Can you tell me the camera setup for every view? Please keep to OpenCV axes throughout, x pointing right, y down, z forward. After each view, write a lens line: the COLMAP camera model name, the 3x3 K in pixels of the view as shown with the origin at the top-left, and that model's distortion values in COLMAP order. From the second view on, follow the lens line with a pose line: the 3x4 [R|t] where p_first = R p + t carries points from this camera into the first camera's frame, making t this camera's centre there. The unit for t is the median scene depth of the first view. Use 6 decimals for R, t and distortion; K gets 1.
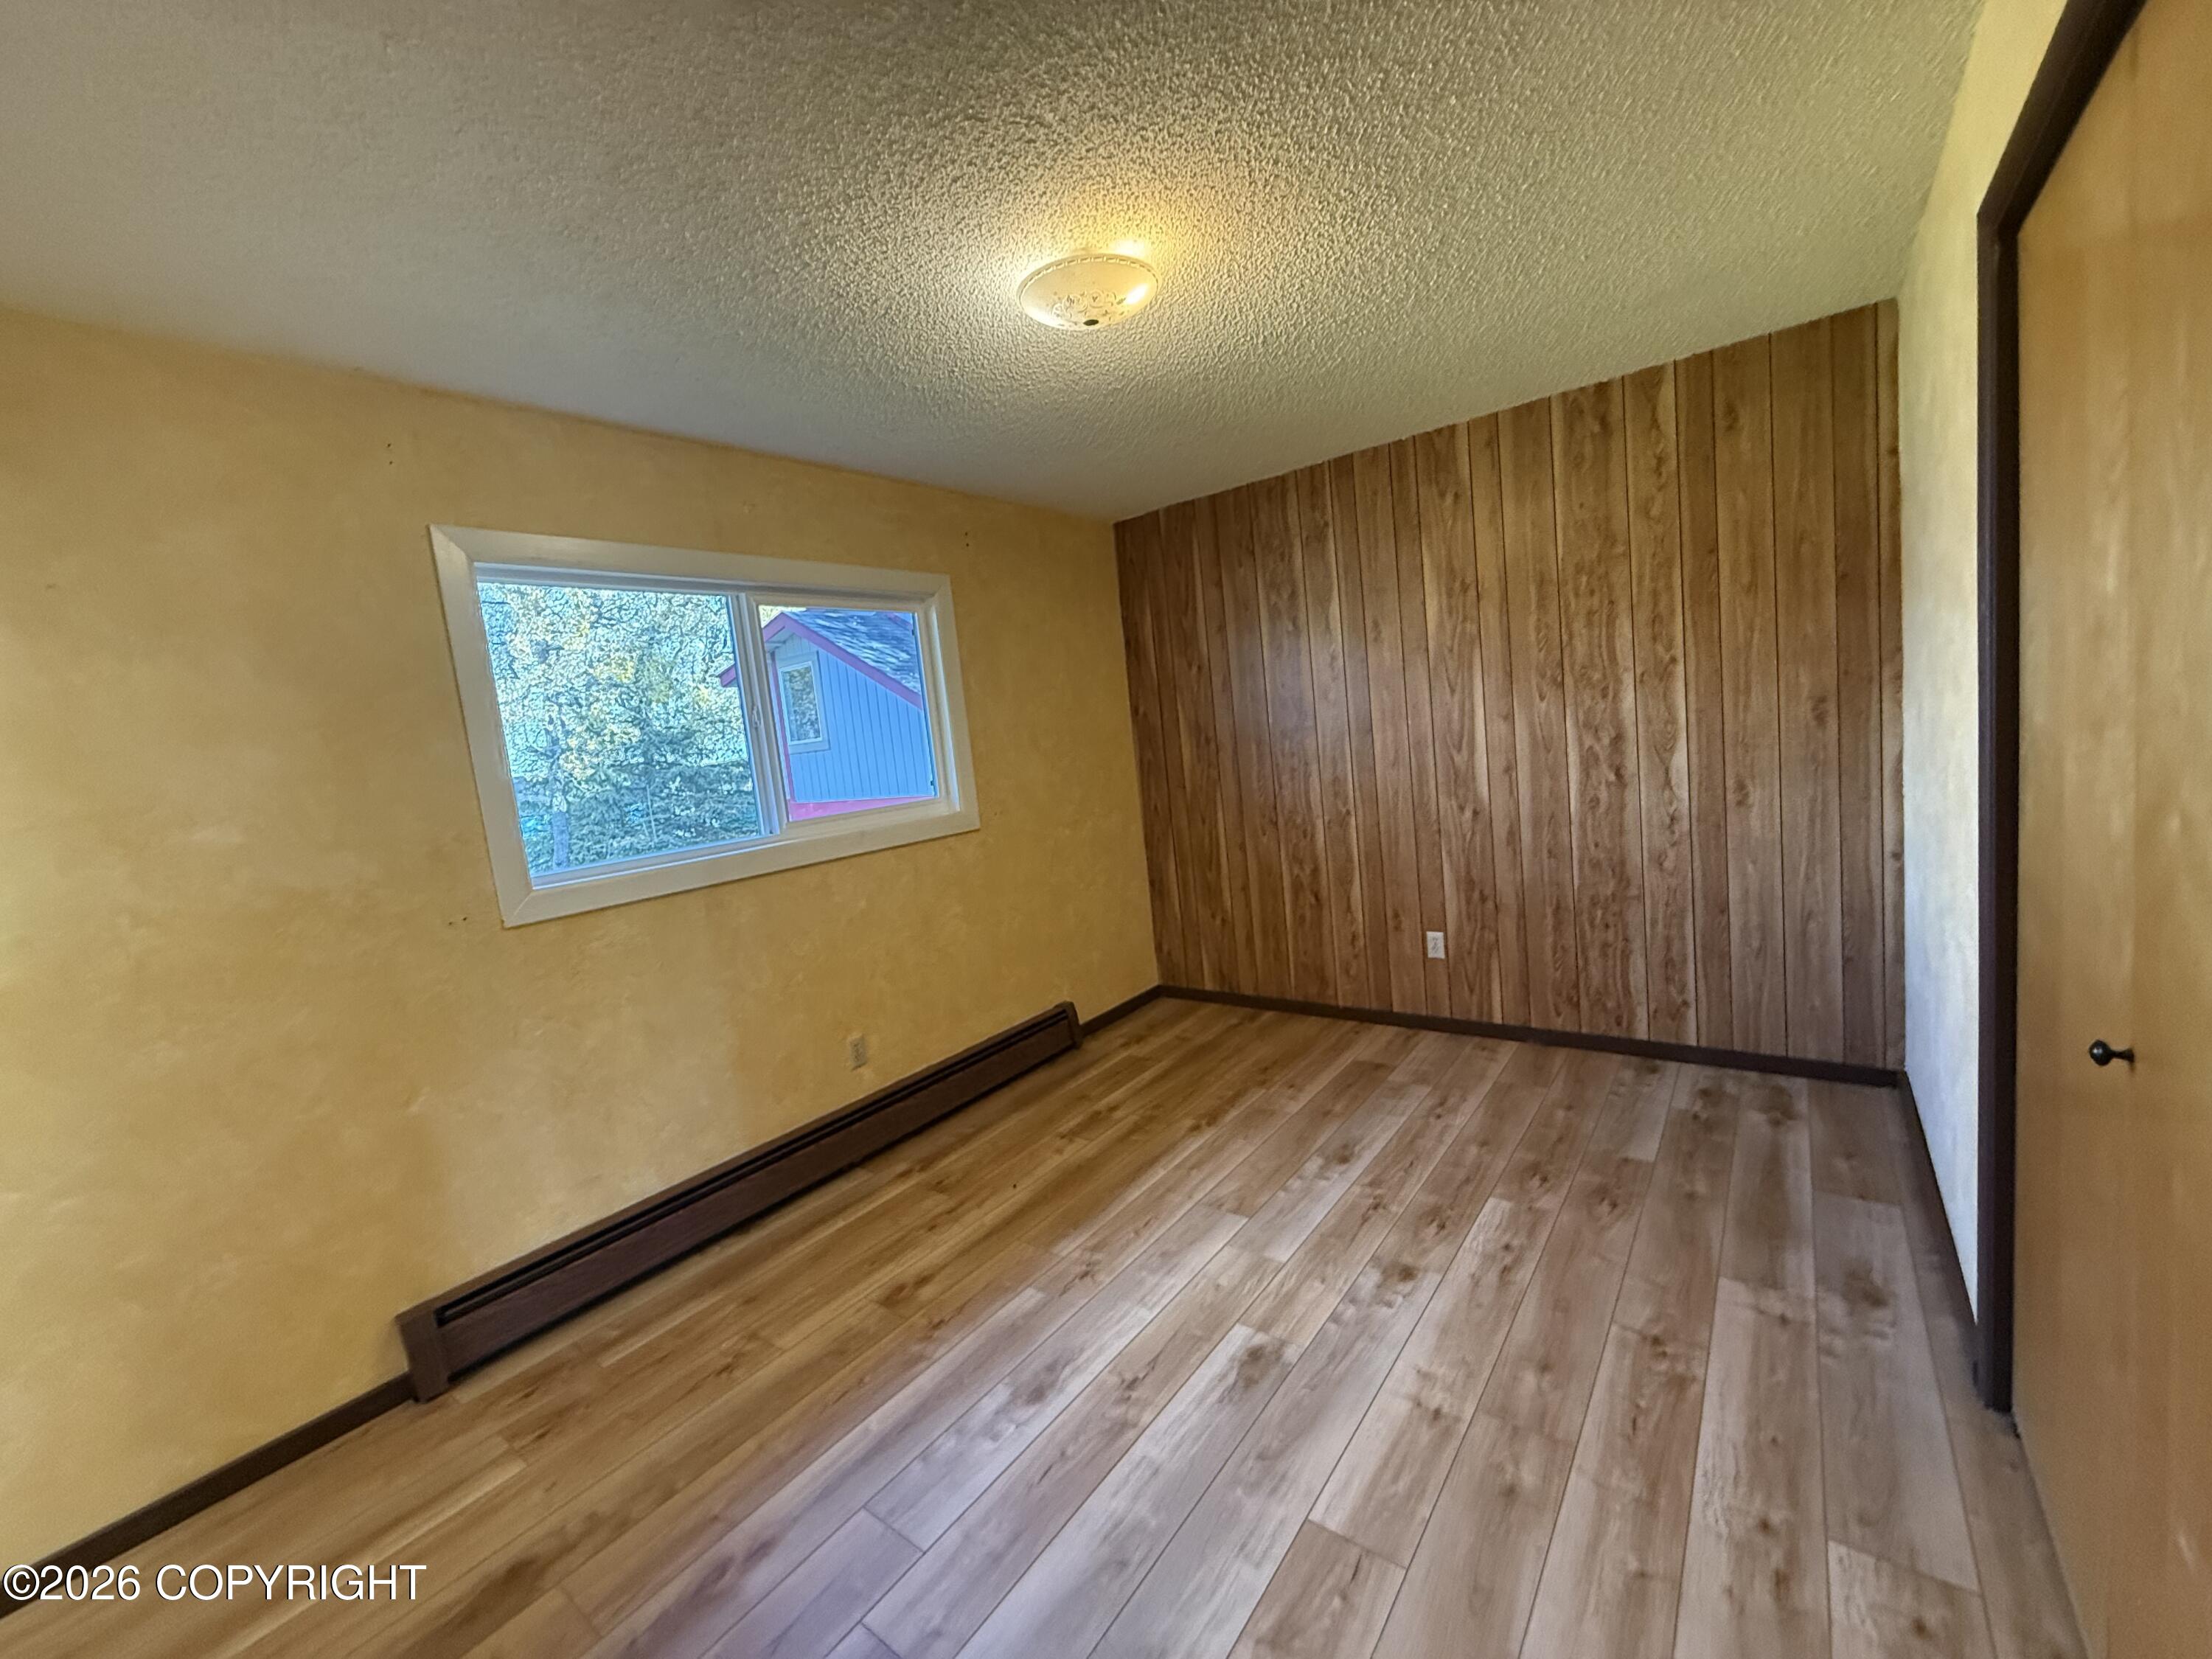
lens RADIAL K [[886.2, 0, 1104.7], [0, 886.2, 829.9], [0, 0, 1]] dist [-0.002713, 0.001367]
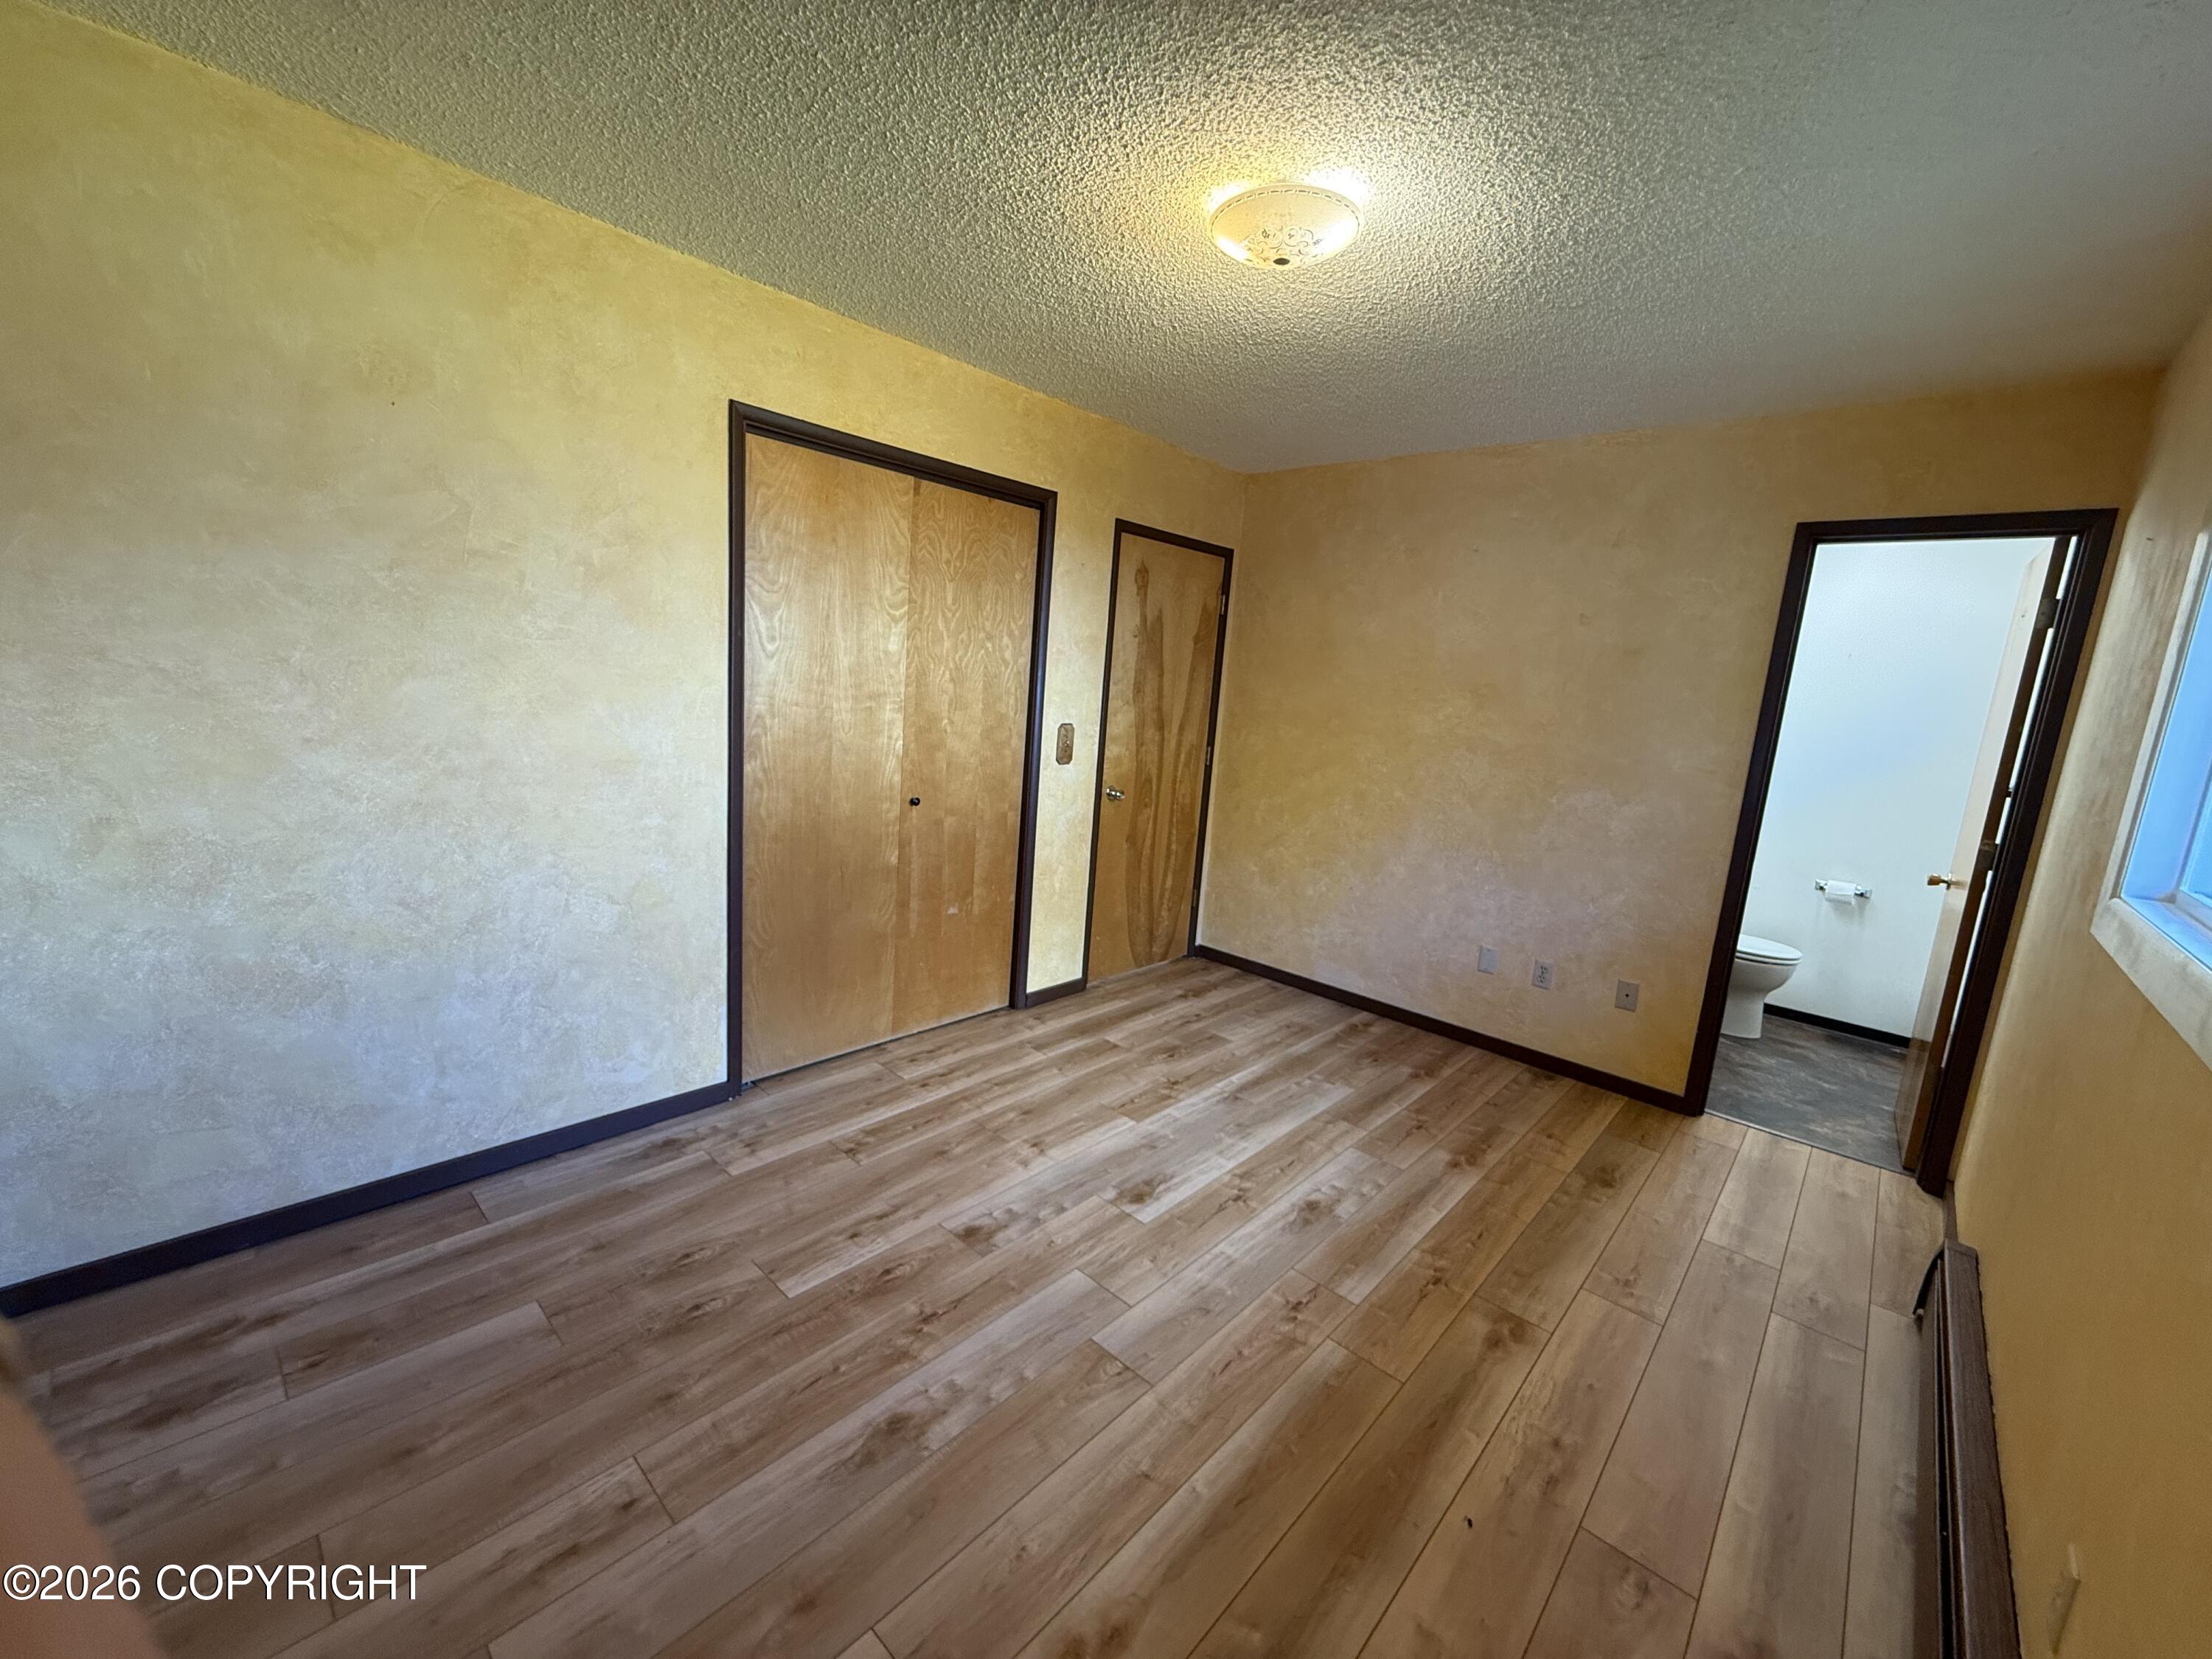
lens RADIAL K [[886.2, 0, 1102.7], [0, 886.2, 831.9], [0, 0, 1]] dist [-0.002713, 0.001367]
pose [[-0.995717, 0.016982, 0.090876, 0.086268], [0.041057, 0.961958, 0.270093, -0.211109], [-0.082832, 0.272667, -0.958536, 1.806159]]
